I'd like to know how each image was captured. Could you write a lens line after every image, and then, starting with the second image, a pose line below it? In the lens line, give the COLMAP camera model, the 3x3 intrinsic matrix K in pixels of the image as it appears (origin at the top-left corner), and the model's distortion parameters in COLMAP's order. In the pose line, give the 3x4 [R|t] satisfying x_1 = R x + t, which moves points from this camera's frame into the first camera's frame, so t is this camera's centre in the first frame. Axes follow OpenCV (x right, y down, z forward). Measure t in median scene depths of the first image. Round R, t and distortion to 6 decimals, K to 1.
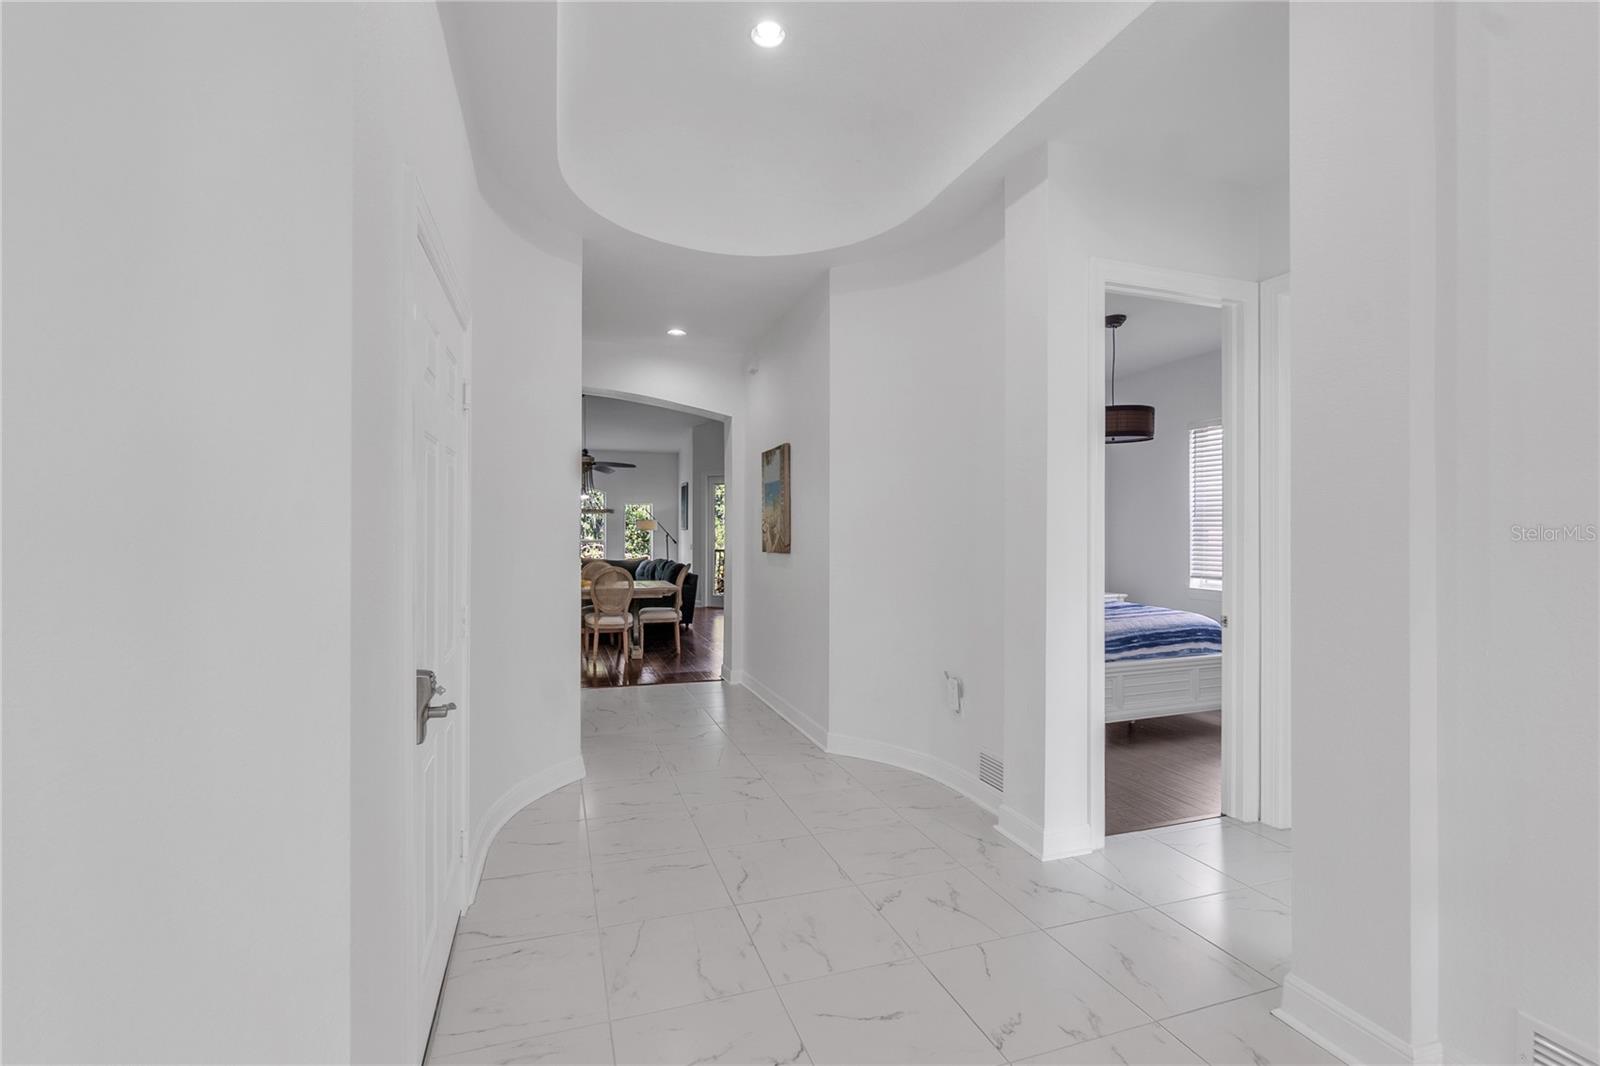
lens RADIAL K [[718.4, 0, 793.9], [0, 718.4, 531.6], [0, 0, 1]] dist [-0.001740, 0.000216]
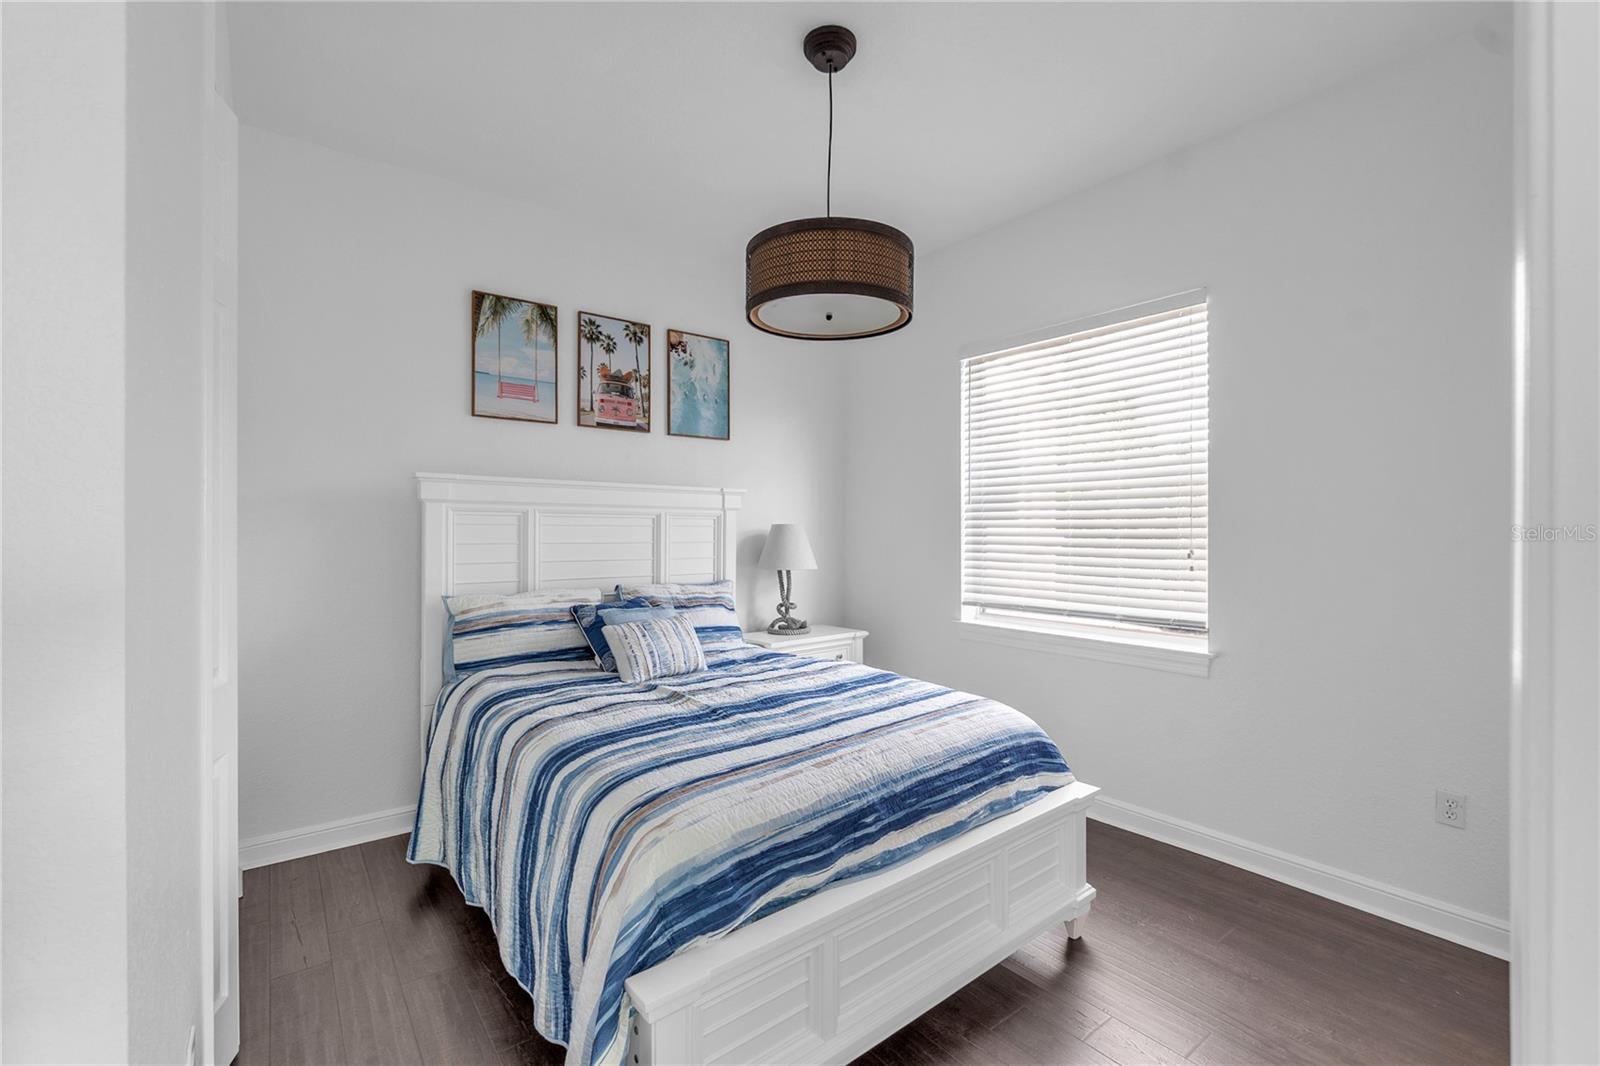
lens RADIAL K [[718.4, 0, 793.9], [0, 718.4, 531.6], [0, 0, 1]] dist [-0.001740, 0.000216]
pose [[0.948763, 0.003821, 0.315967, 0.296424], [-0.005569, 0.999974, 0.004630, 0.001893], [-0.315941, -0.006153, 0.948759, 0.612285]]
